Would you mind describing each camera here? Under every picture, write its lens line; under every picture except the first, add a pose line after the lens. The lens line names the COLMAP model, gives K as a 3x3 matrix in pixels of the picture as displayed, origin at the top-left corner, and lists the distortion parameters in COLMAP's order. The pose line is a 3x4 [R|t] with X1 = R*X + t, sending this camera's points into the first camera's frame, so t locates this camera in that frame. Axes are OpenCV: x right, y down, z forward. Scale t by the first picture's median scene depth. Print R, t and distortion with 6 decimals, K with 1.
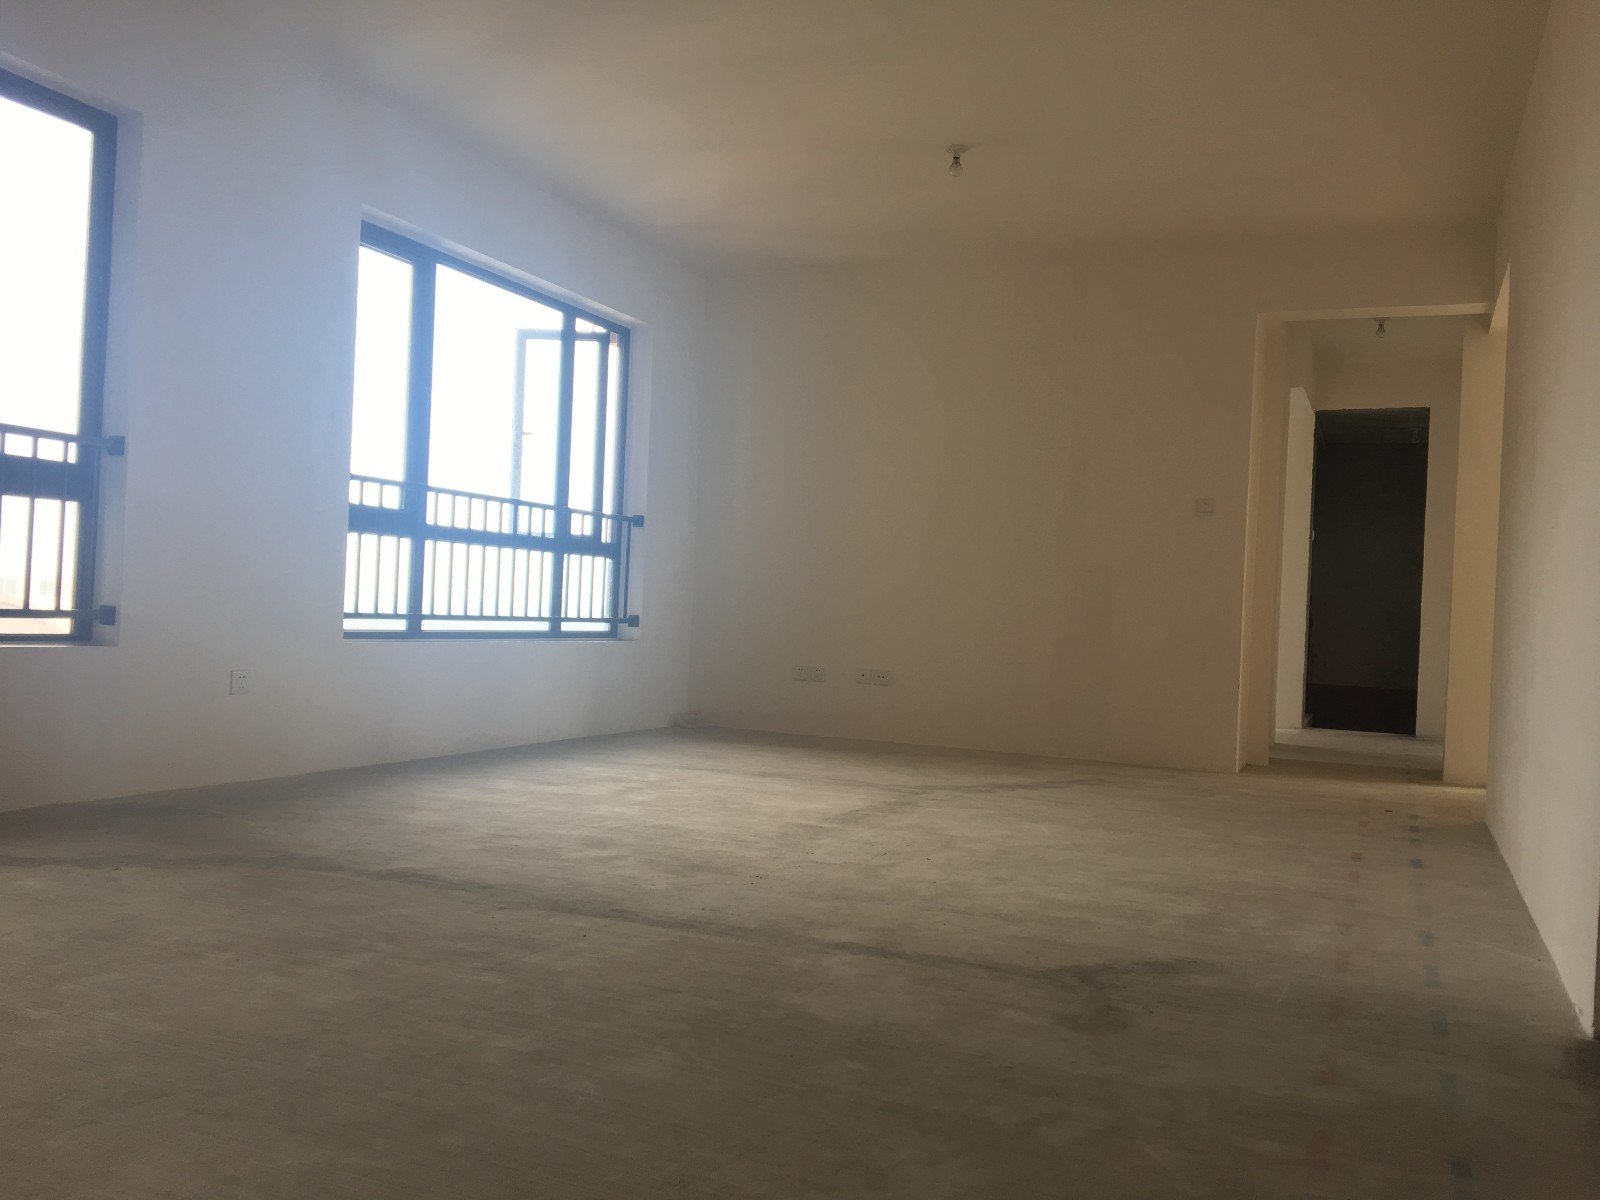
lens RADIAL K [[1357.5, 0, 800.0], [0, 1357.5, 600.0], [0, 0, 1]] dist [0.045625, -0.004996]
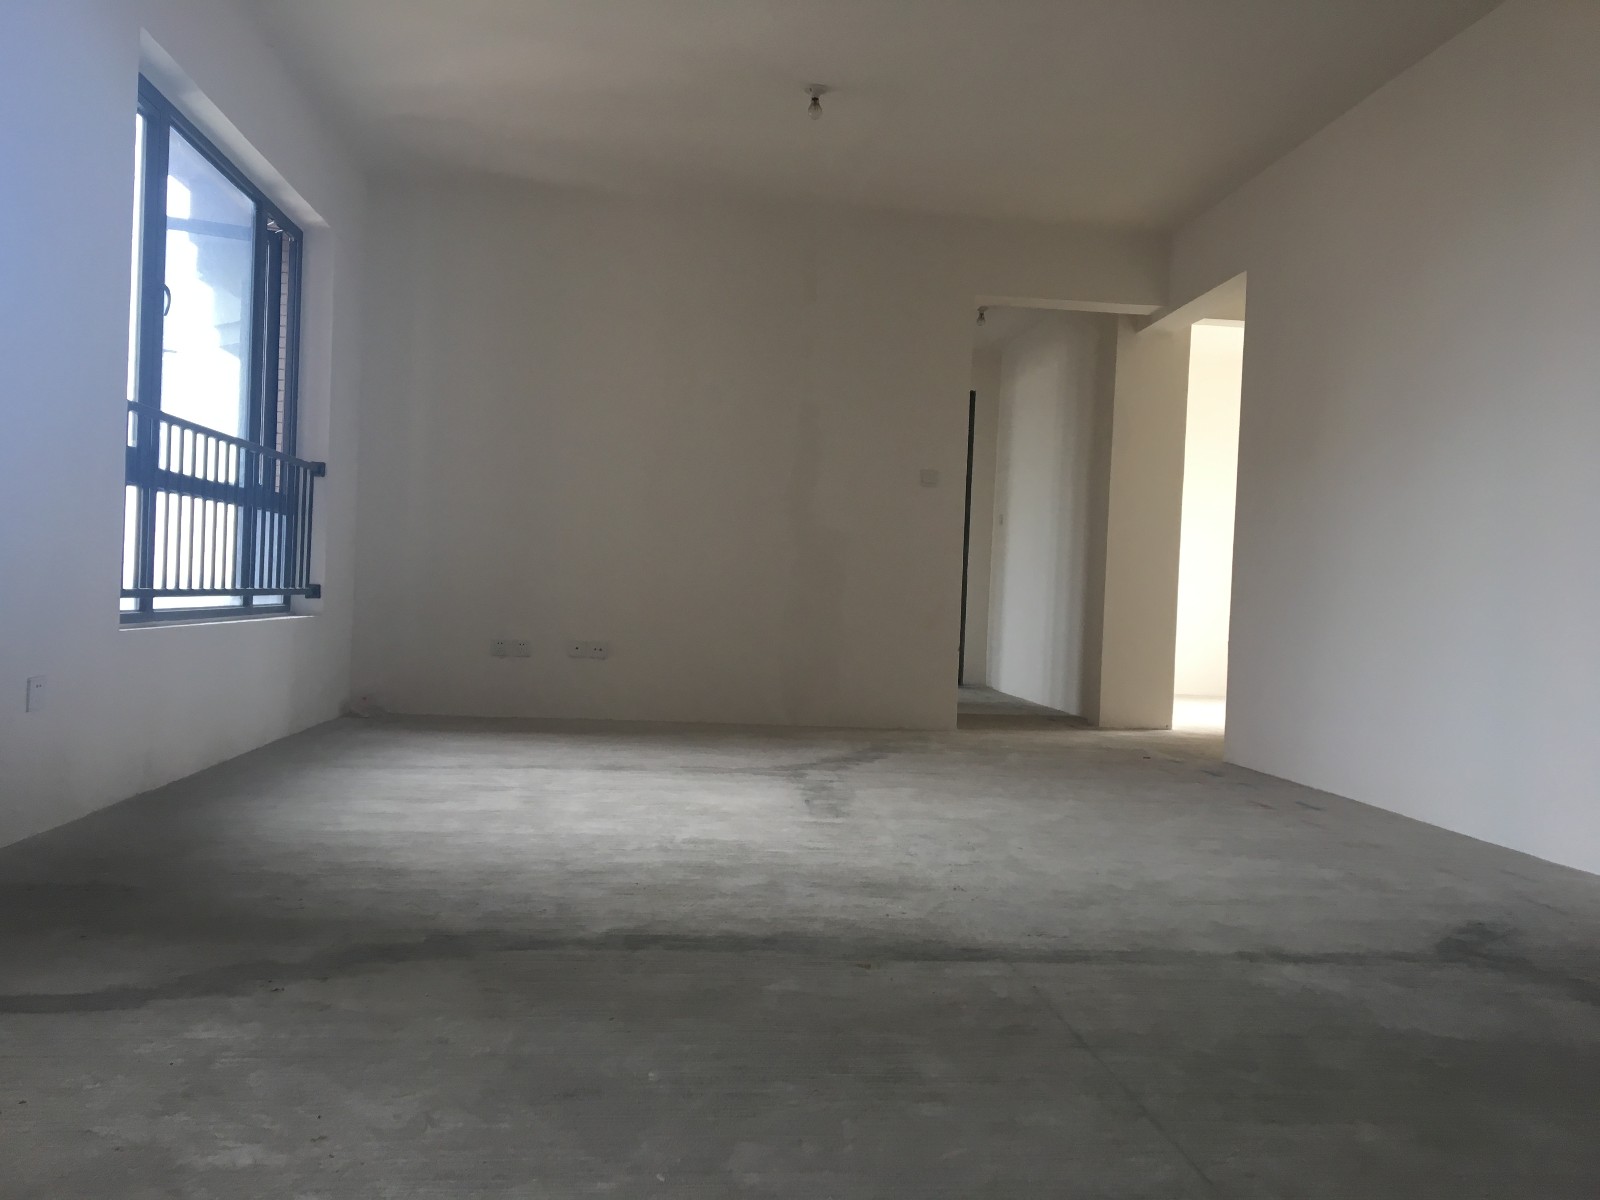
lens RADIAL K [[1357.5, 0, 800.0], [0, 1357.5, 600.0], [0, 0, 1]] dist [0.045625, -0.004996]
pose [[0.866377, -0.014013, 0.499194, -0.307541], [-0.003411, 0.999417, 0.033974, -0.009169], [-0.499379, -0.031137, 0.865824, 0.151725]]
